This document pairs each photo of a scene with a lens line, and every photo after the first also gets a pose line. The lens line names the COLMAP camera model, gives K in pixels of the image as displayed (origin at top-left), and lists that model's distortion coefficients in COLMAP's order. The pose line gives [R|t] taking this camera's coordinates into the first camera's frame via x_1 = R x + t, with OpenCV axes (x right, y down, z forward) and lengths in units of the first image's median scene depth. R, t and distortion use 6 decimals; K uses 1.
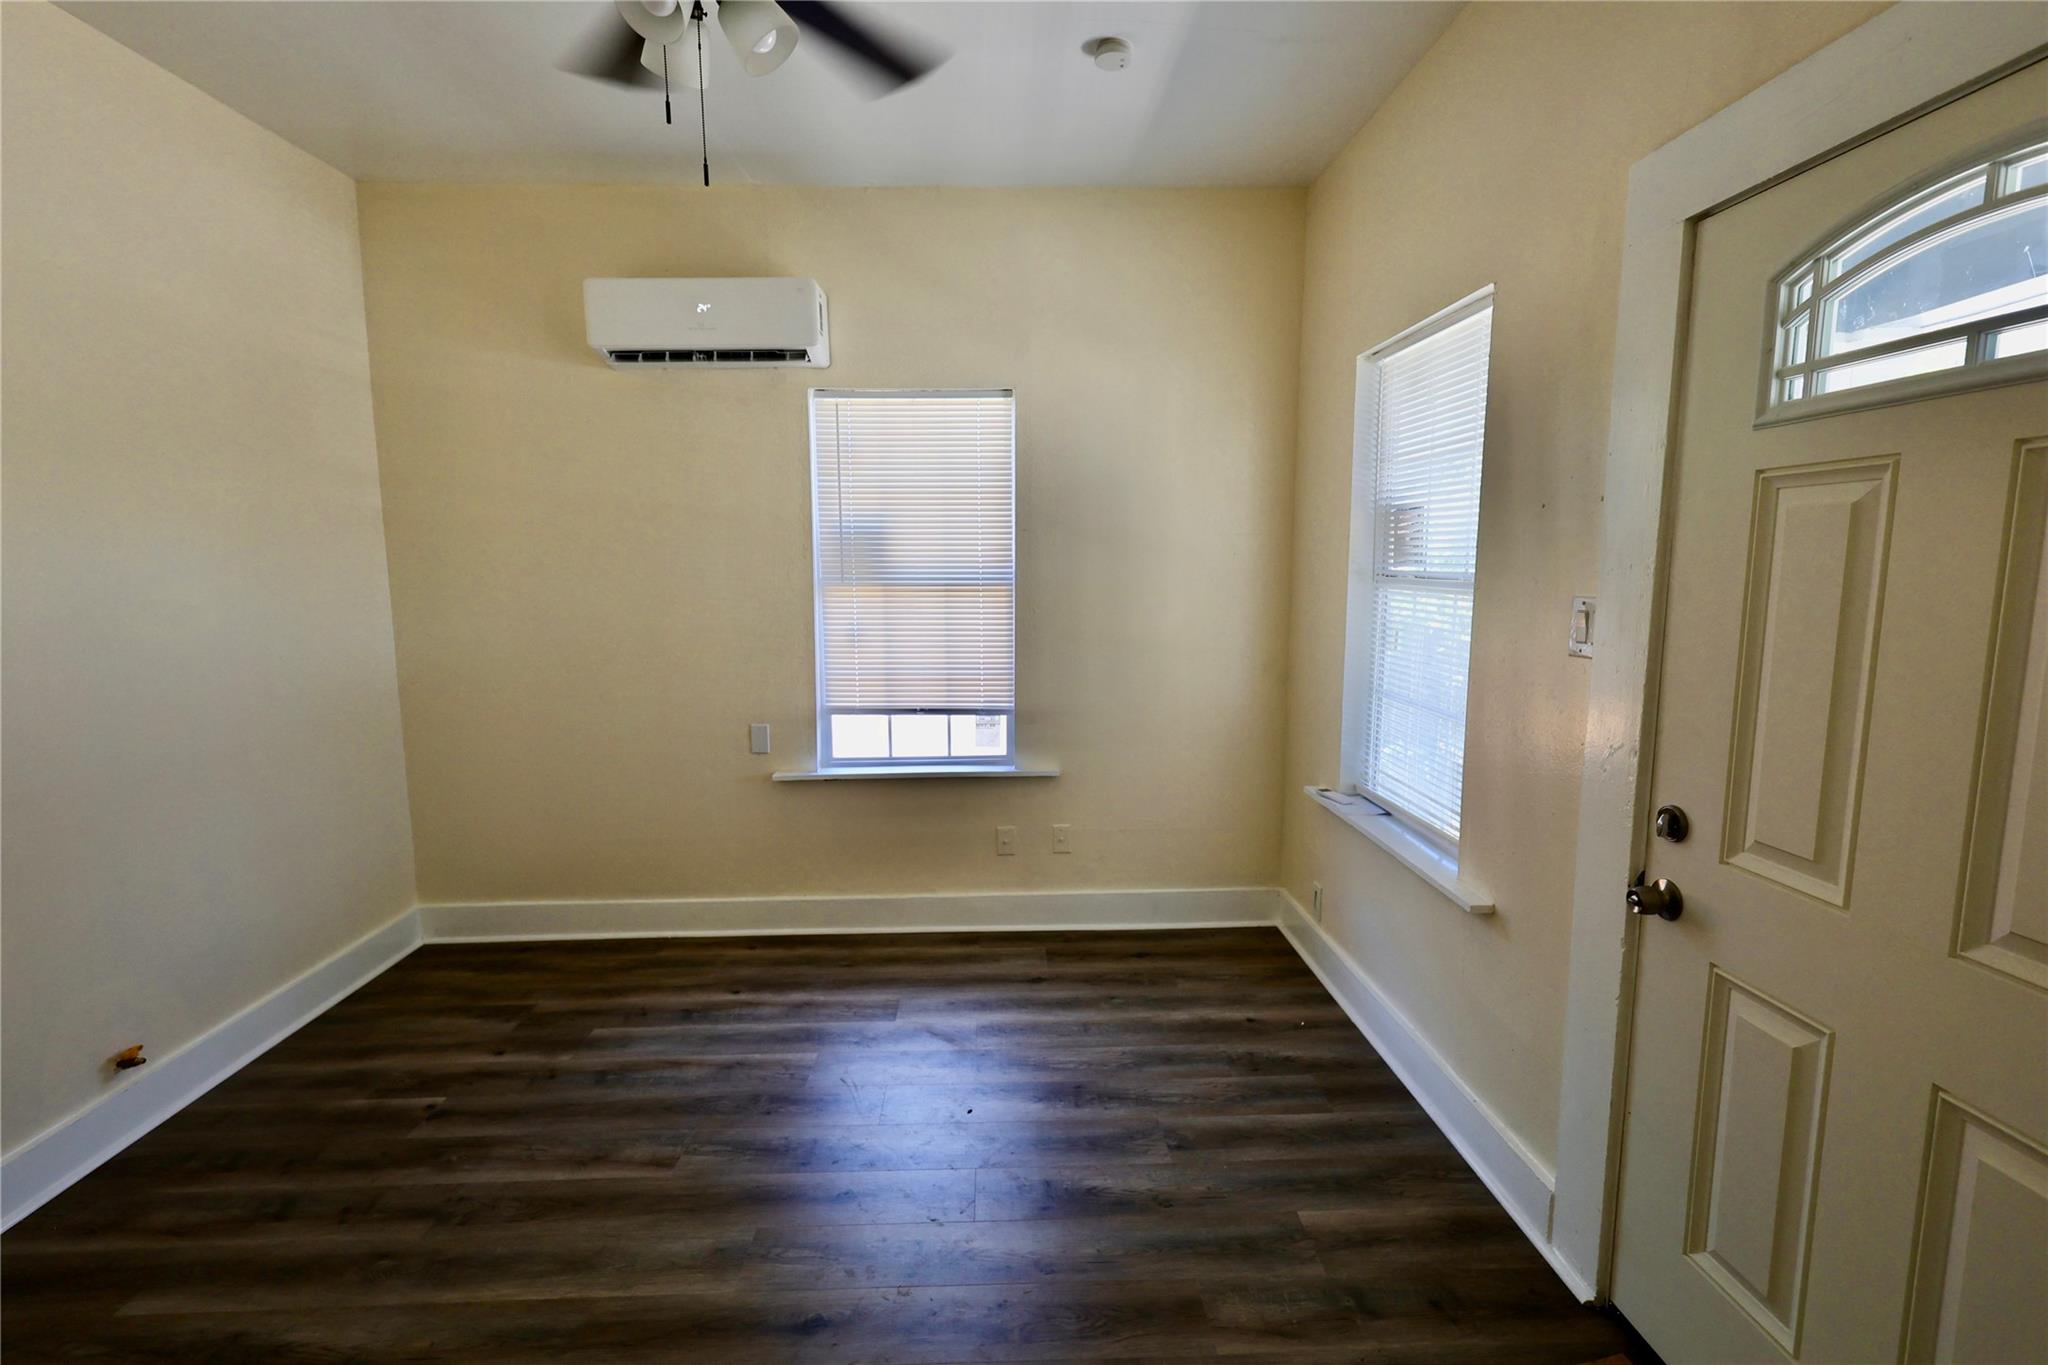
lens RADIAL K [[898.0, 0, 1024.0], [0, 898.0, 682.5], [0, 0, 1]] dist [-0.002047, -0.000283]
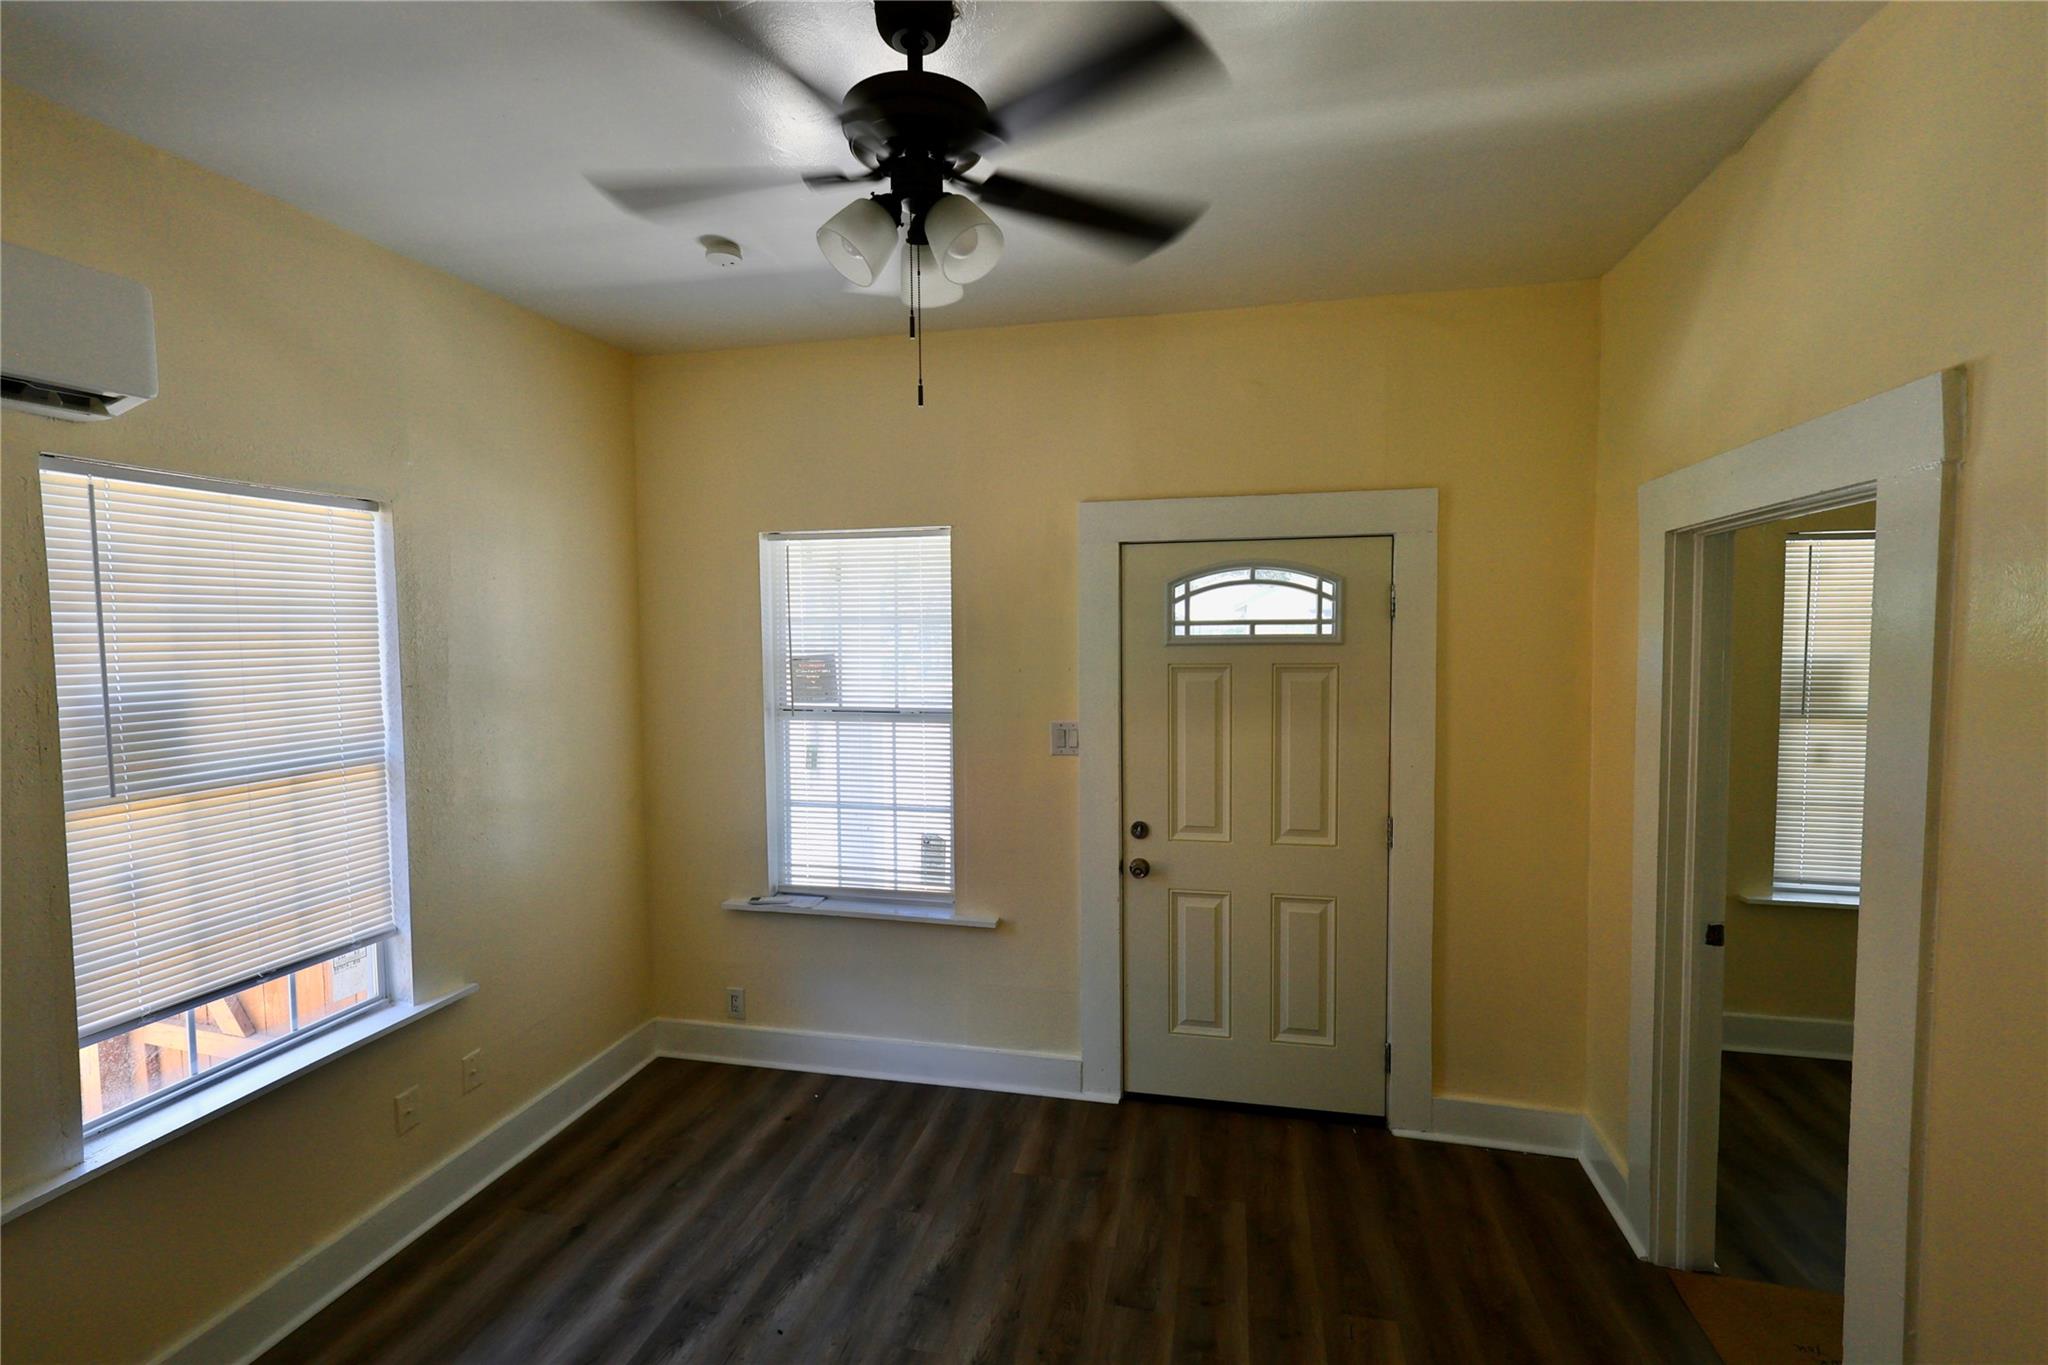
lens RADIAL K [[887.3, 0, 1024.0], [0, 887.3, 682.5], [0, 0, 1]] dist [0.000324, 0.000220]
pose [[0.266293, -0.056415, 0.962240, -0.869012], [0.139764, 0.989996, 0.019364, -0.171062], [-0.953706, 0.129330, 0.271513, 0.448236]]
